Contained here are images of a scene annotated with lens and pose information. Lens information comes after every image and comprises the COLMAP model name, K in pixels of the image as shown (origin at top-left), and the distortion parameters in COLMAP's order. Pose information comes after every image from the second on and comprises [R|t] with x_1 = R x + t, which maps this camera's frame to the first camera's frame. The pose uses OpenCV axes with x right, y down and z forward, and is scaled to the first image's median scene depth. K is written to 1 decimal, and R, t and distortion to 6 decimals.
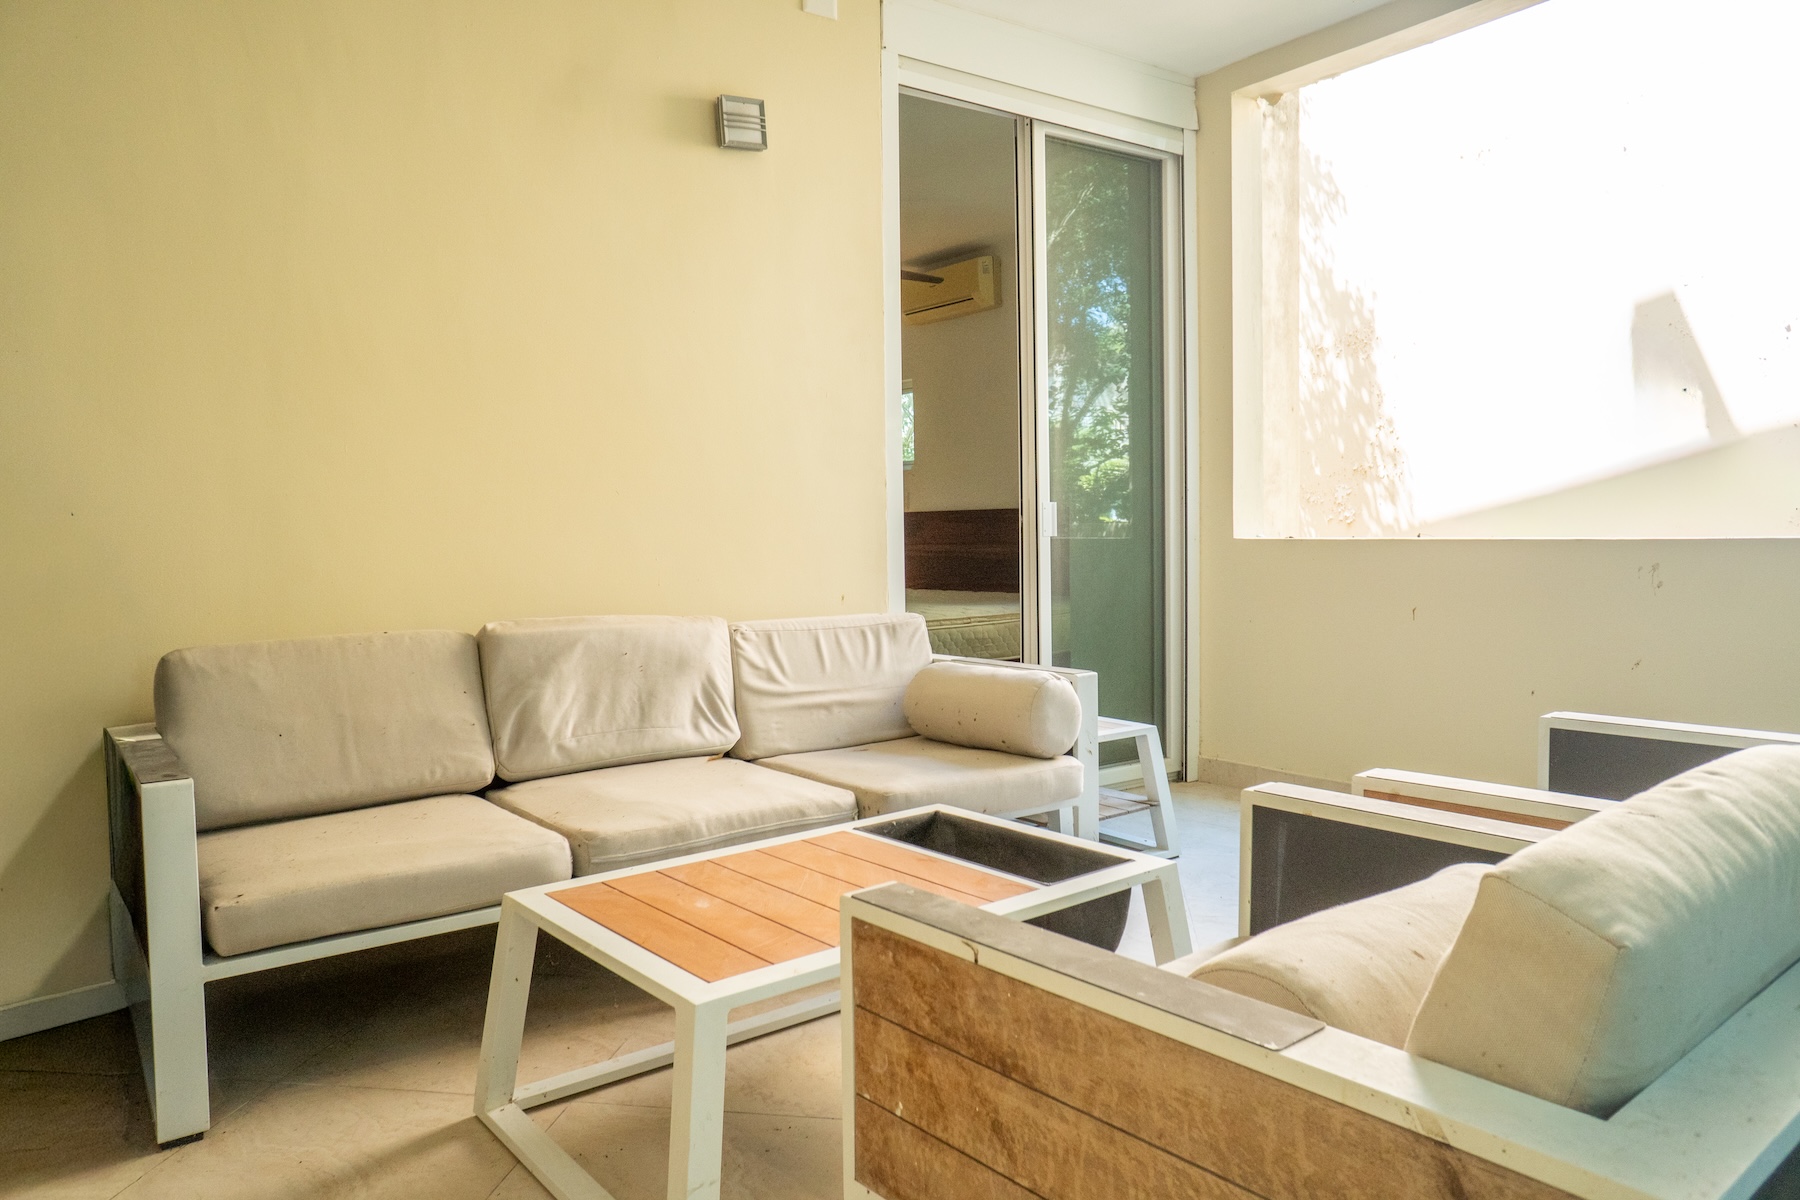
lens RADIAL K [[1237.2, 0, 903.0], [0, 1237.2, 600.0], [0, 0, 1]] dist [-0.009037, 0.008857]
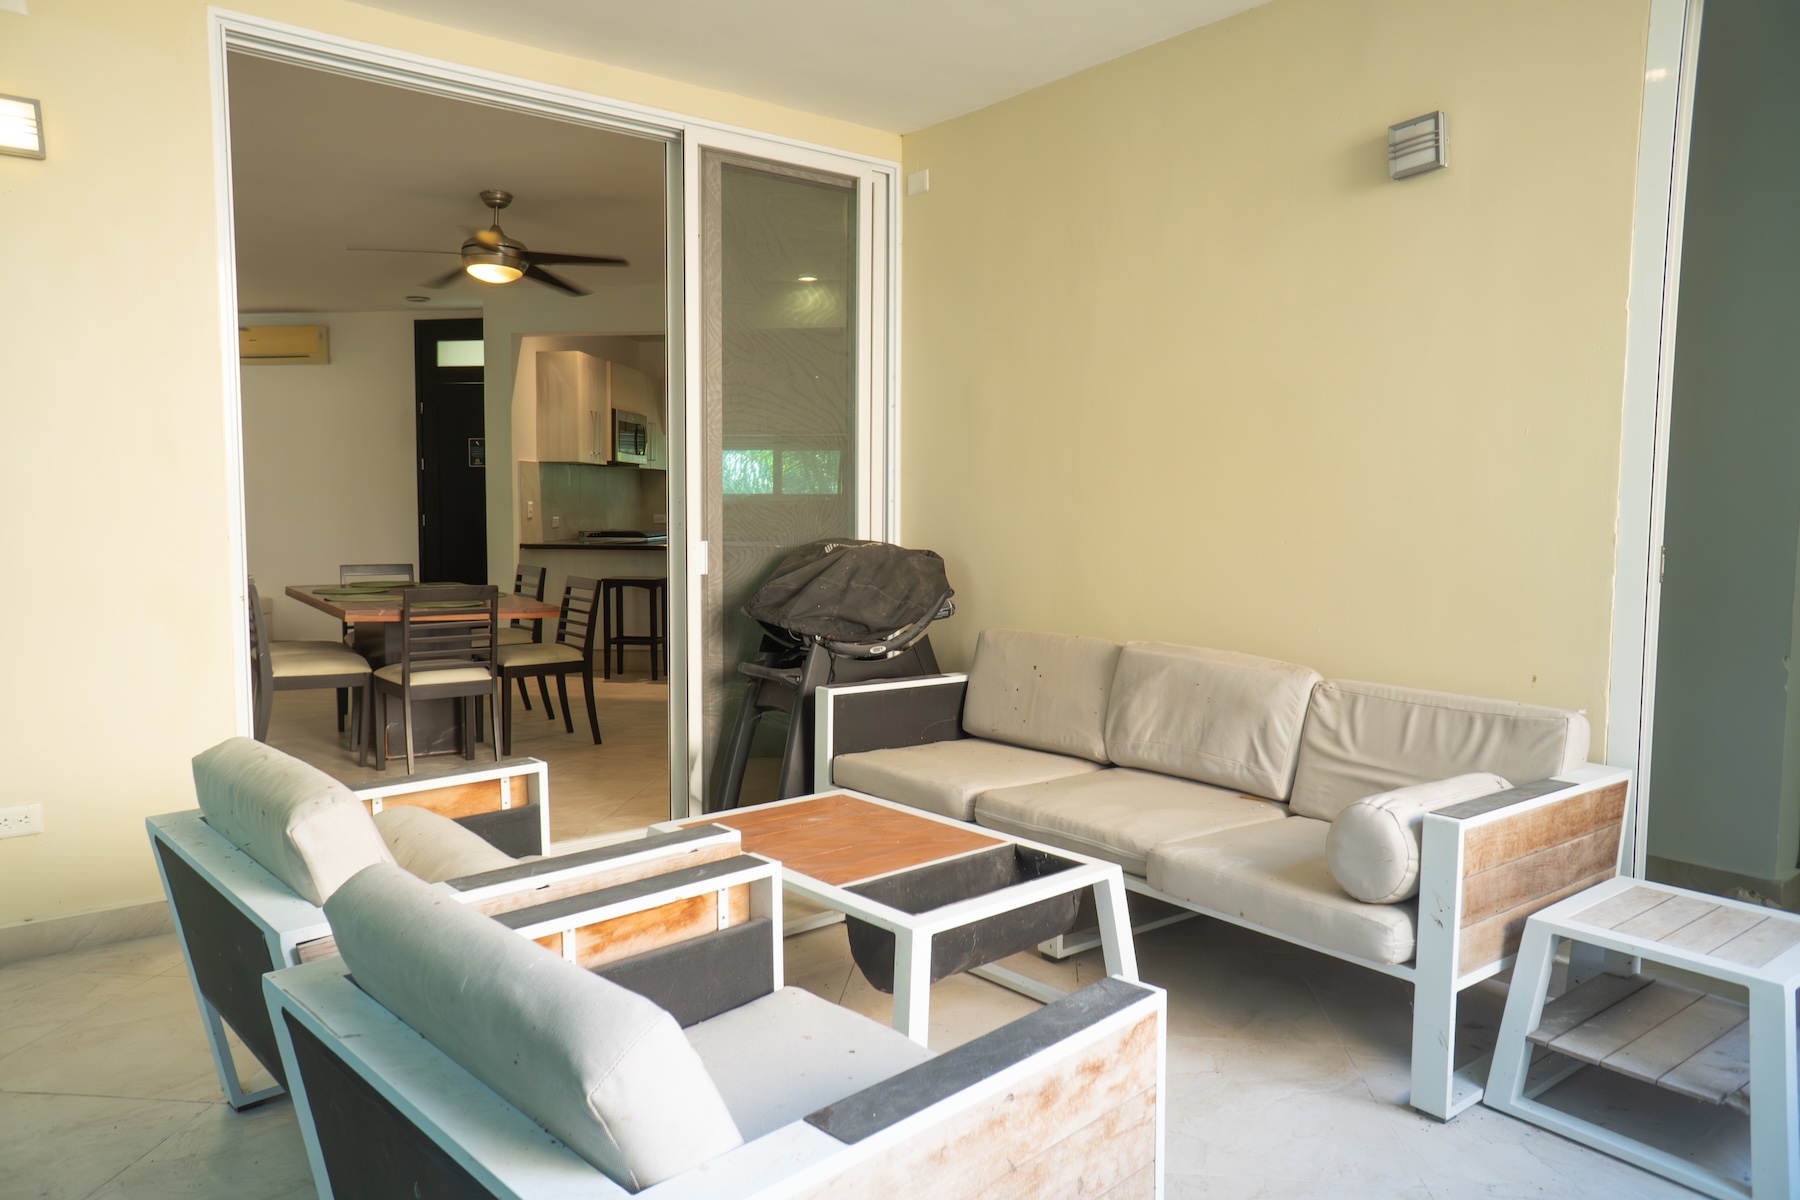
lens RADIAL K [[1301.2, 0, 901.6], [0, 1301.2, 603.5], [0, 0, 1]] dist [-0.001810, -0.000013]
pose [[0.031905, 0.098866, -0.994589, 0.955084], [-0.069320, 0.992918, 0.096476, -0.127411], [0.997084, 0.065867, 0.038532, 0.672533]]
